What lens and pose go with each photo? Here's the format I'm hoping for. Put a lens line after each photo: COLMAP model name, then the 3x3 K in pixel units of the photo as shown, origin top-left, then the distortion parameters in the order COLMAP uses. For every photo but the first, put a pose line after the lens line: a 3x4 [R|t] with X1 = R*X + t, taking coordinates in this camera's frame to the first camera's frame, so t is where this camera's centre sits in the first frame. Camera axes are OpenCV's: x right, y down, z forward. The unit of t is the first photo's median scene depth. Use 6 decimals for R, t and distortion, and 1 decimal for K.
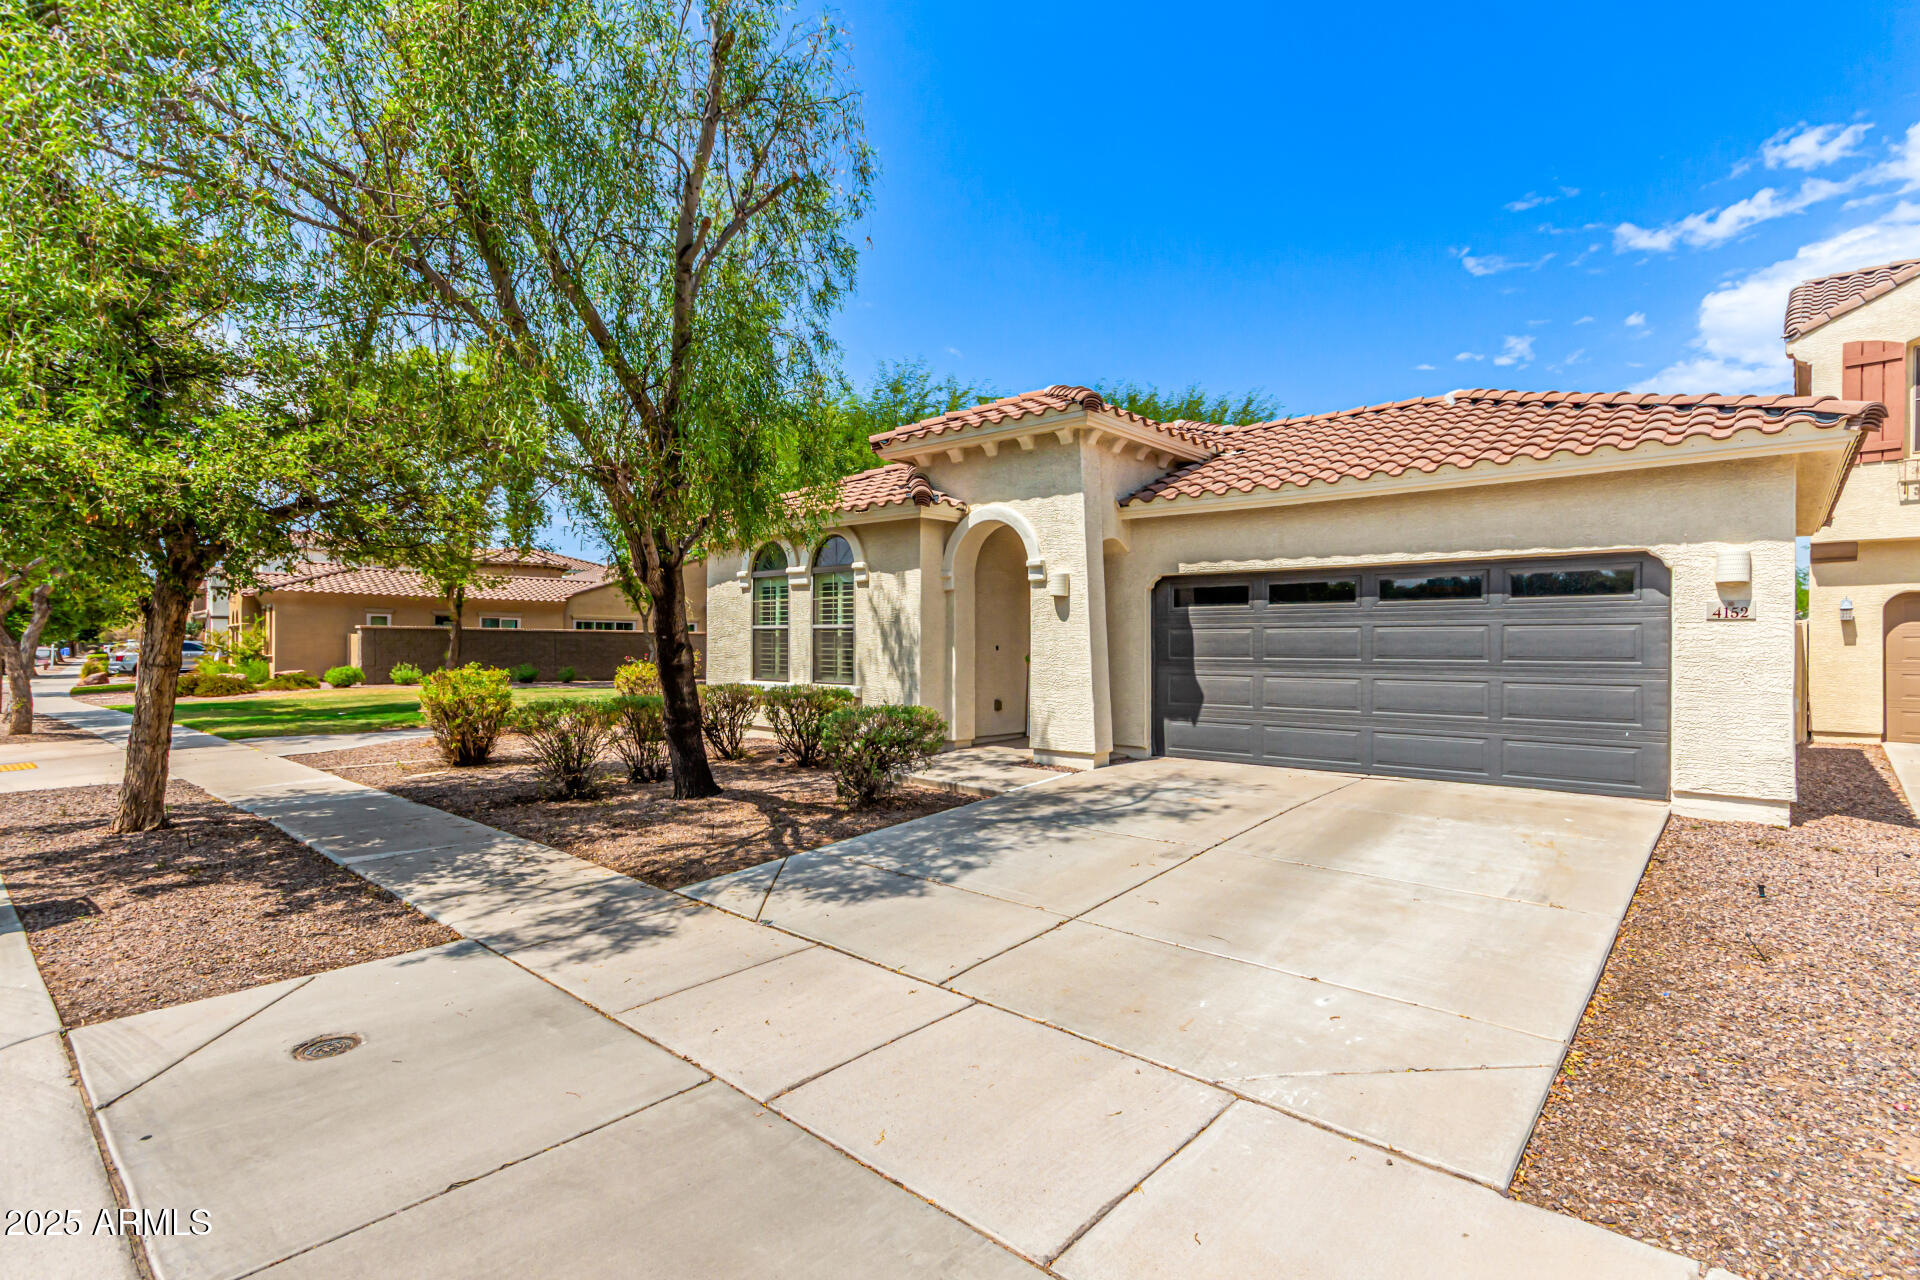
lens RADIAL K [[902.4, 0, 940.2], [0, 902.4, 648.2], [0, 0, 1]] dist [0.013127, 0.000443]
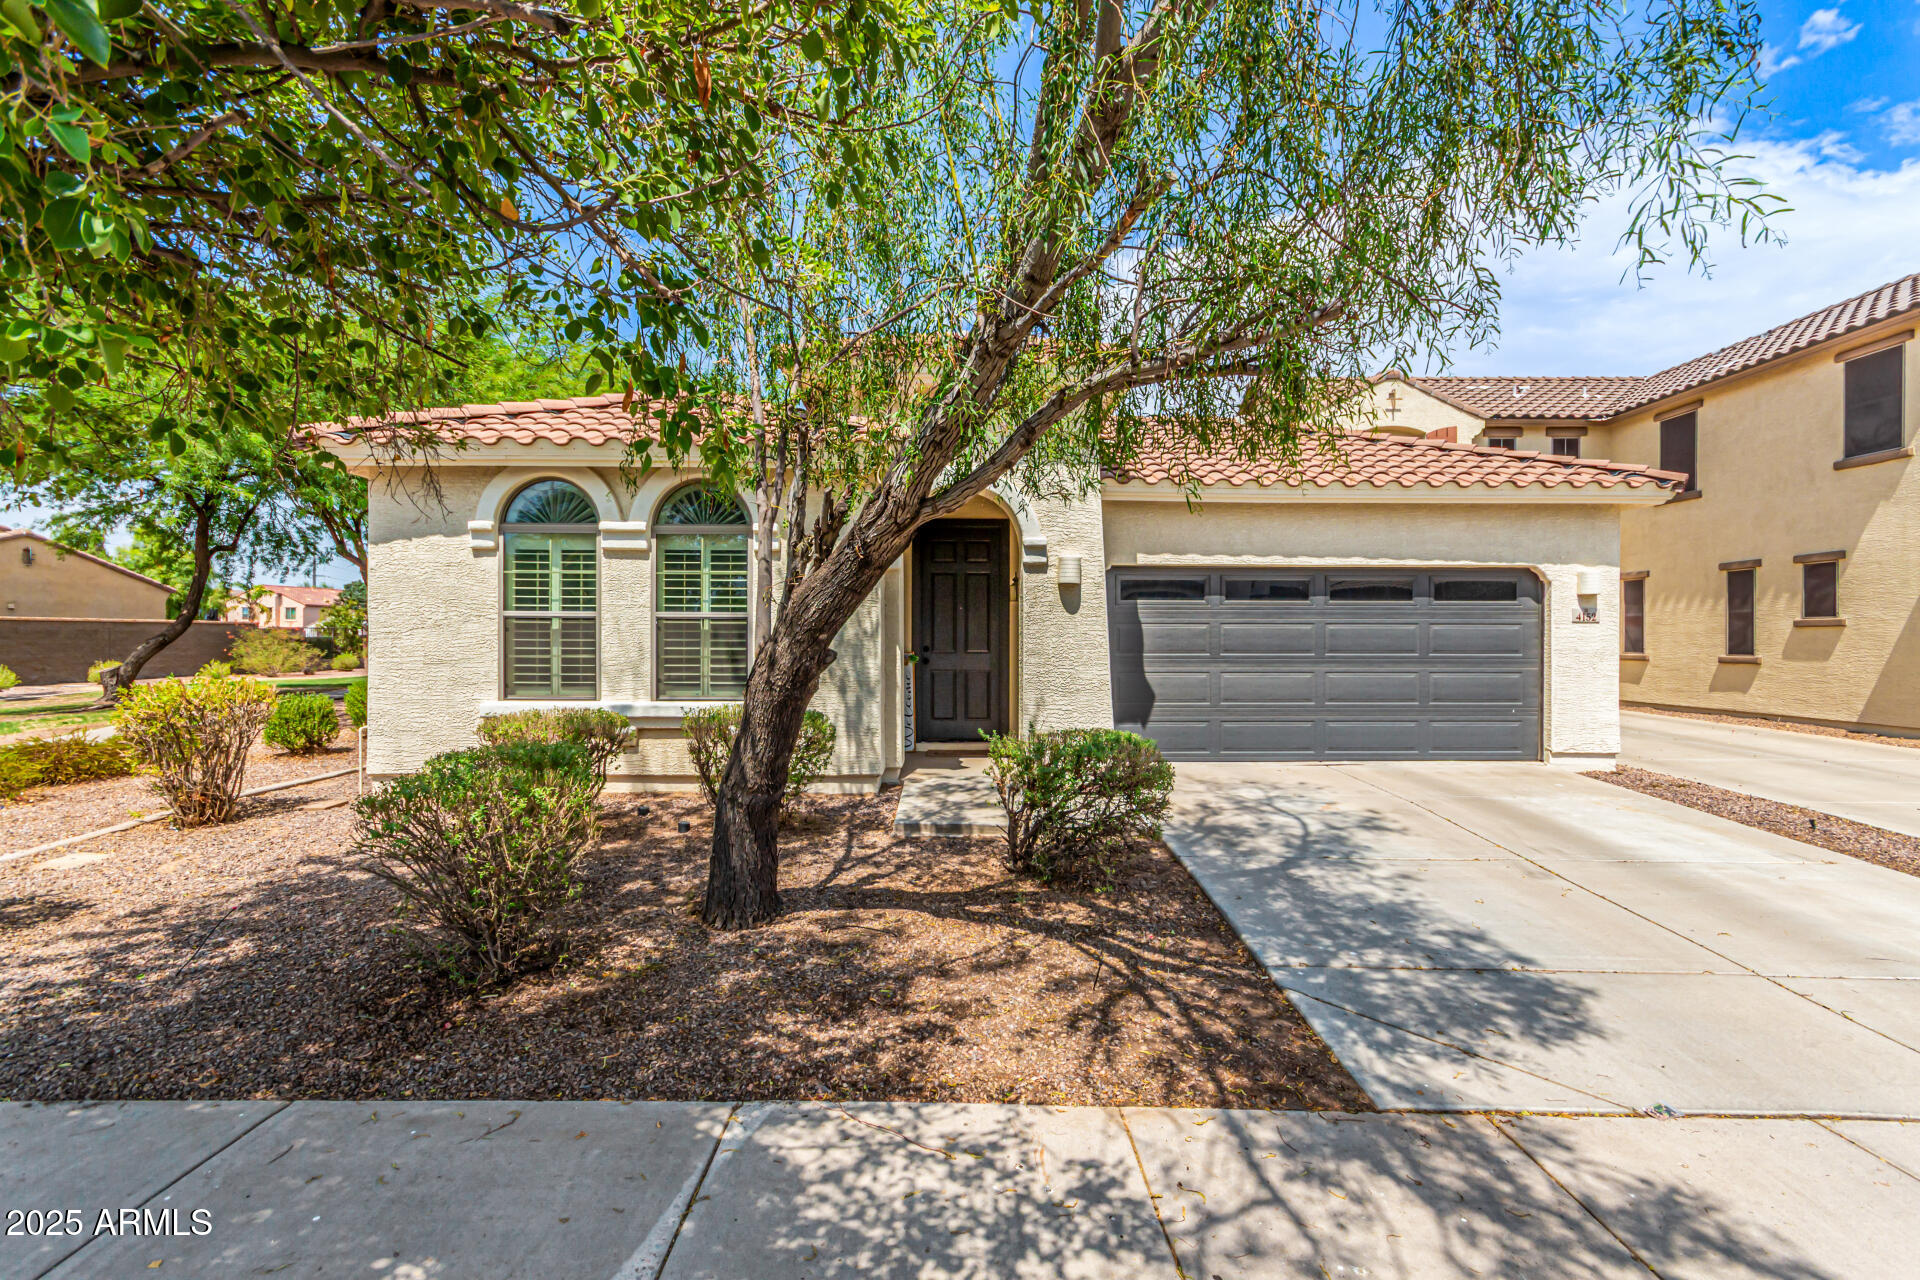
lens RADIAL K [[881.3, 0, 960.0], [0, 881.3, 640.0], [0, 0, 1]] dist [0.003979, 0.000575]
pose [[0.741817, -0.005255, 0.670582, -0.520272], [0.003389, 0.999986, 0.004088, -0.009826], [-0.670594, -0.000760, 0.741824, 0.483915]]
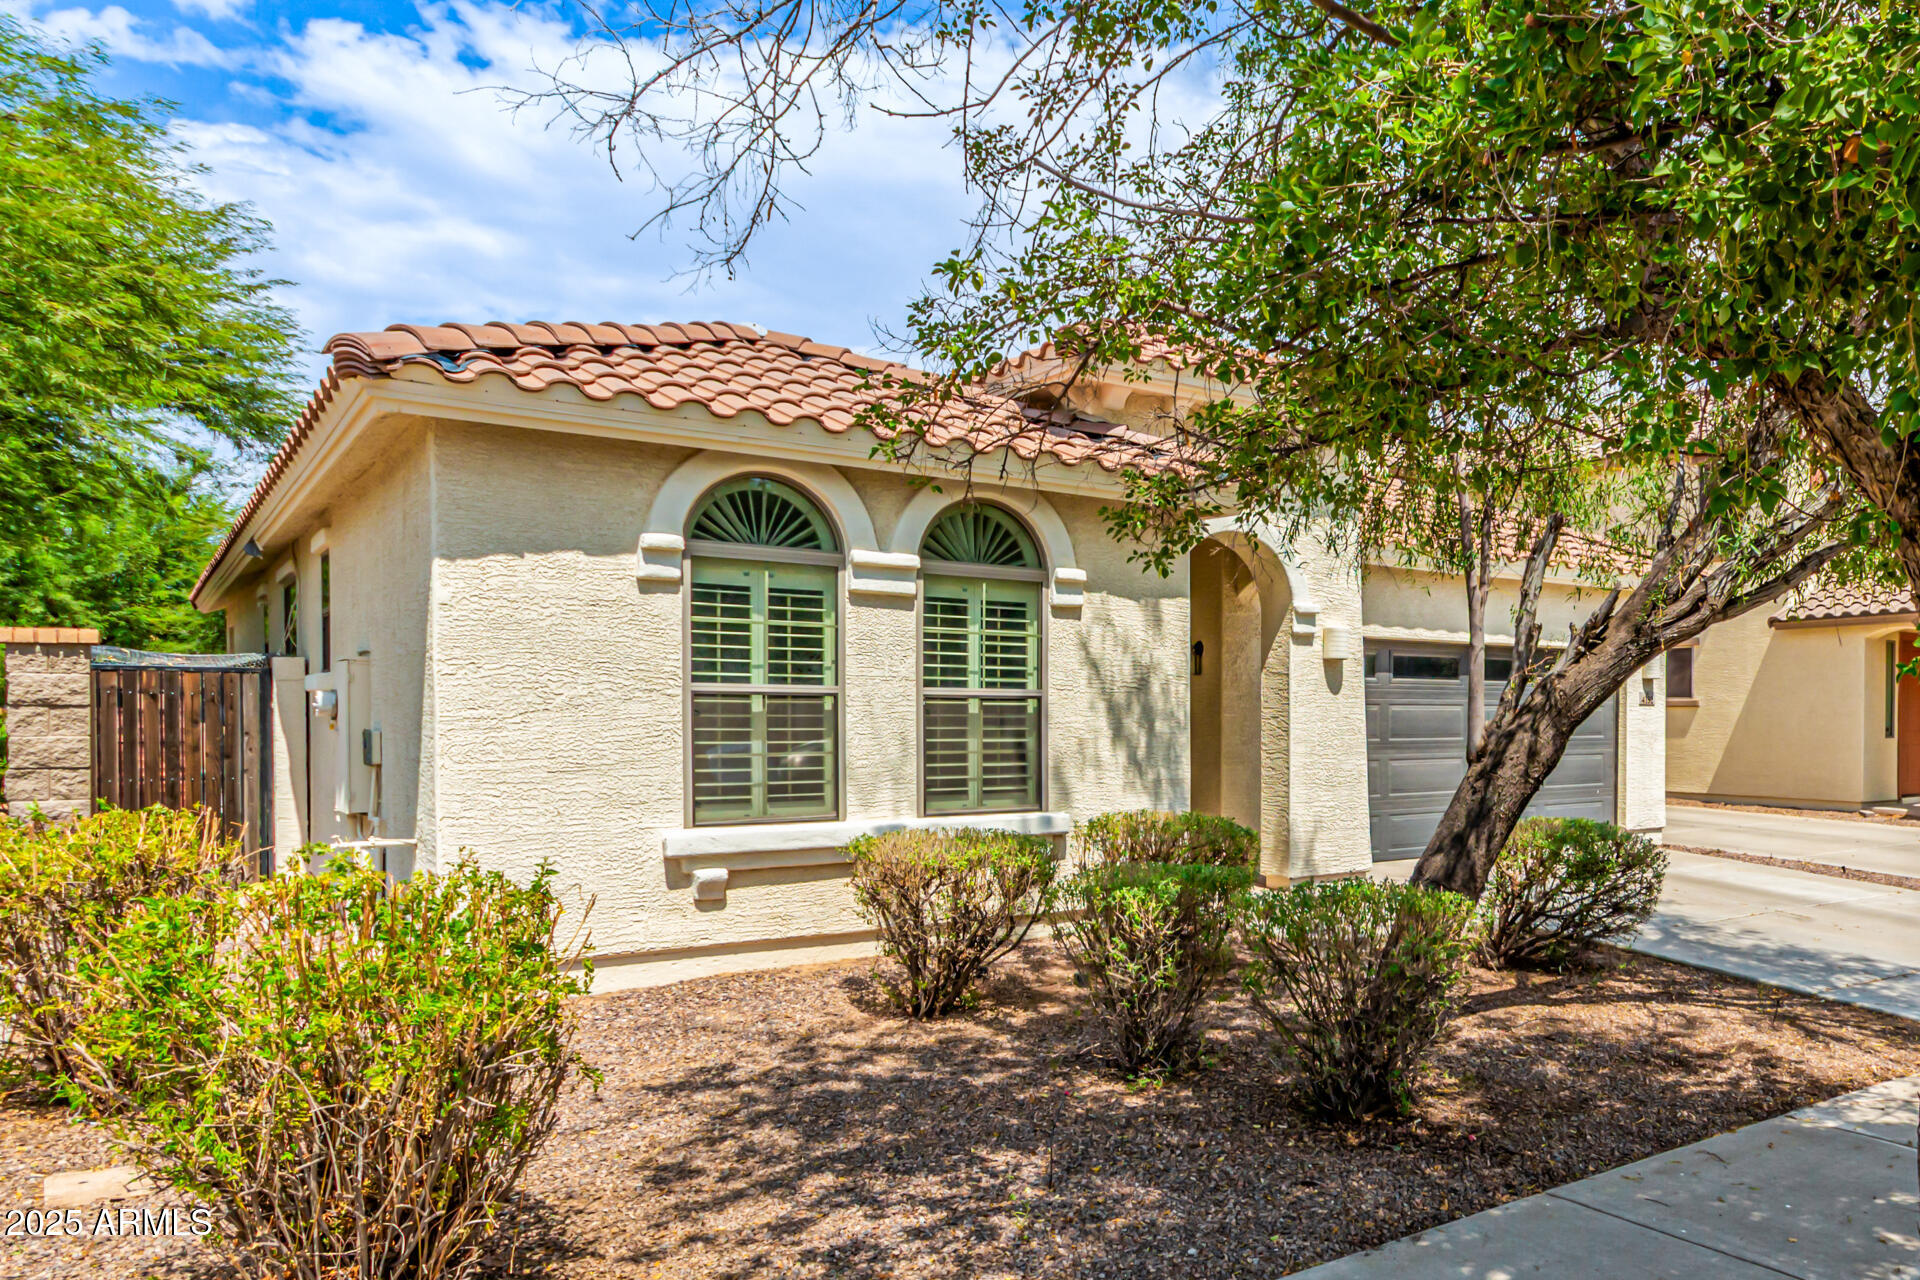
lens RADIAL K [[1392.7, 0, 1278.6], [0, 1392.7, 739.3], [0, 0, 1]] dist [0.030592, 0.000614]
pose [[0.151869, -0.022456, 0.988145, -1.024968], [0.002148, 0.999747, 0.022390, -0.019972], [-0.988398, -0.001278, 0.151879, 0.922938]]
